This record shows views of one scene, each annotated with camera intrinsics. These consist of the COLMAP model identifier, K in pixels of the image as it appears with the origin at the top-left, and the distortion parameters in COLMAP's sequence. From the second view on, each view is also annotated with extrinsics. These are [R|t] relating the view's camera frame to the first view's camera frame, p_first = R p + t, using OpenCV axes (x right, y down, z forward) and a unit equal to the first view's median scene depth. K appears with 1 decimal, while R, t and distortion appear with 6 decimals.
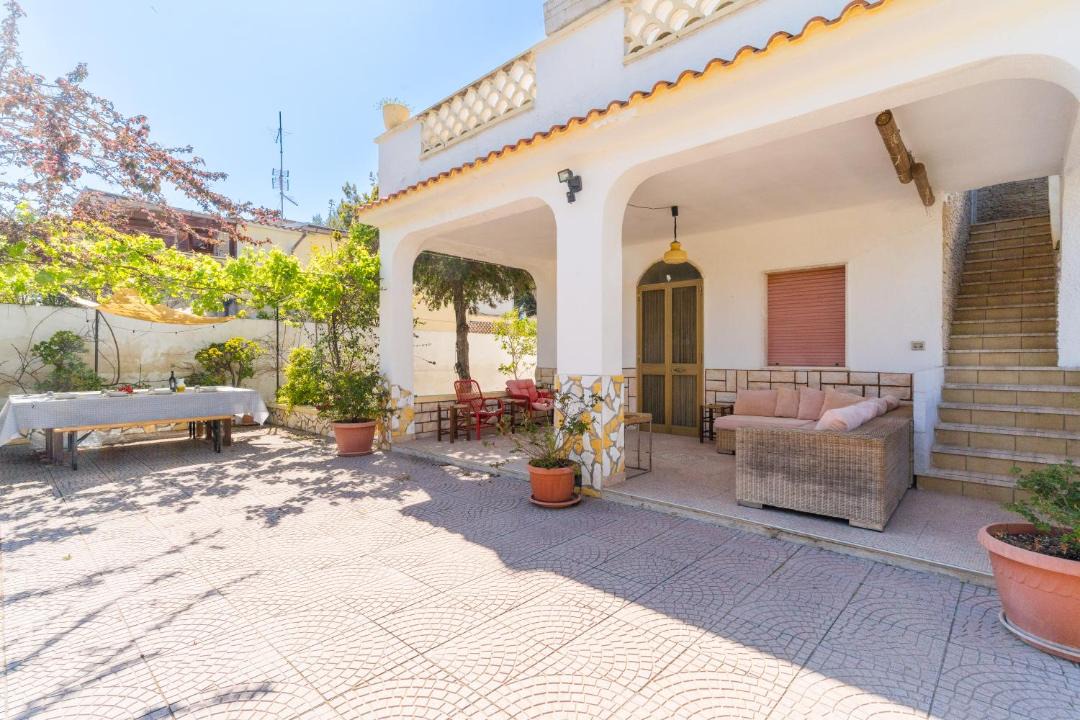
lens RADIAL K [[513.5, 0, 539.5], [0, 513.5, 362.2], [0, 0, 1]] dist [-0.001048, 0.000860]
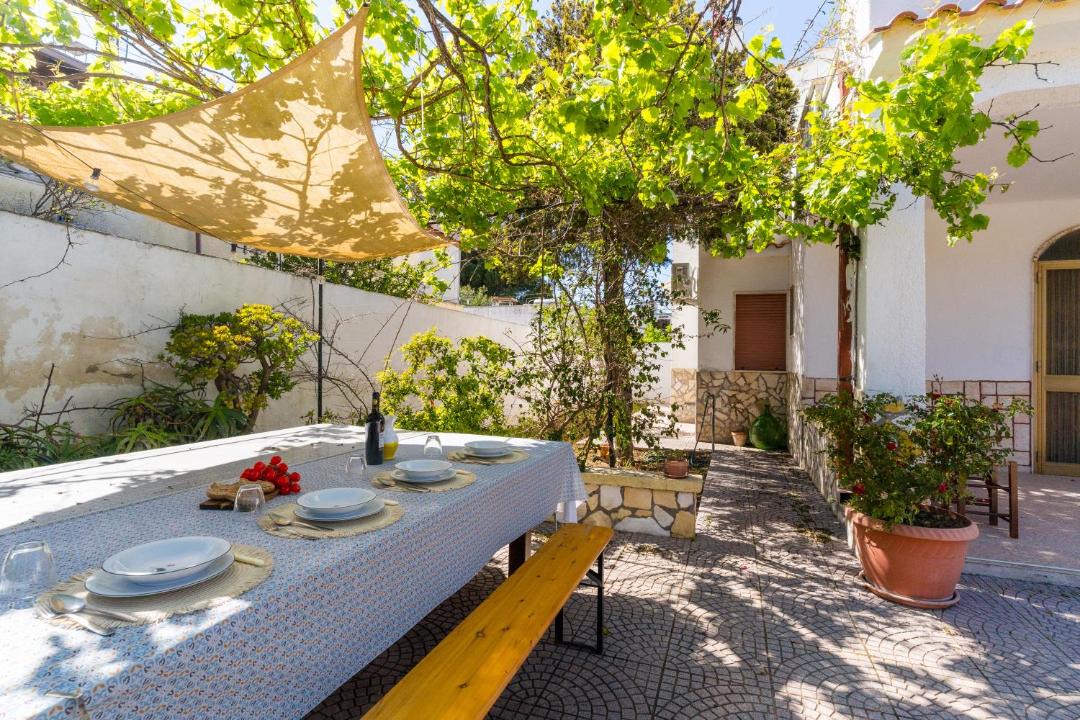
lens RADIAL K [[513.5, 0, 540.3], [0, 513.5, 357.2], [0, 0, 1]] dist [-0.001048, 0.000860]
pose [[0.905085, 0.019531, 0.424782, -0.585812], [-0.010100, 0.999650, -0.024442, 0.004545], [-0.425111, 0.017832, 0.904966, 0.530622]]
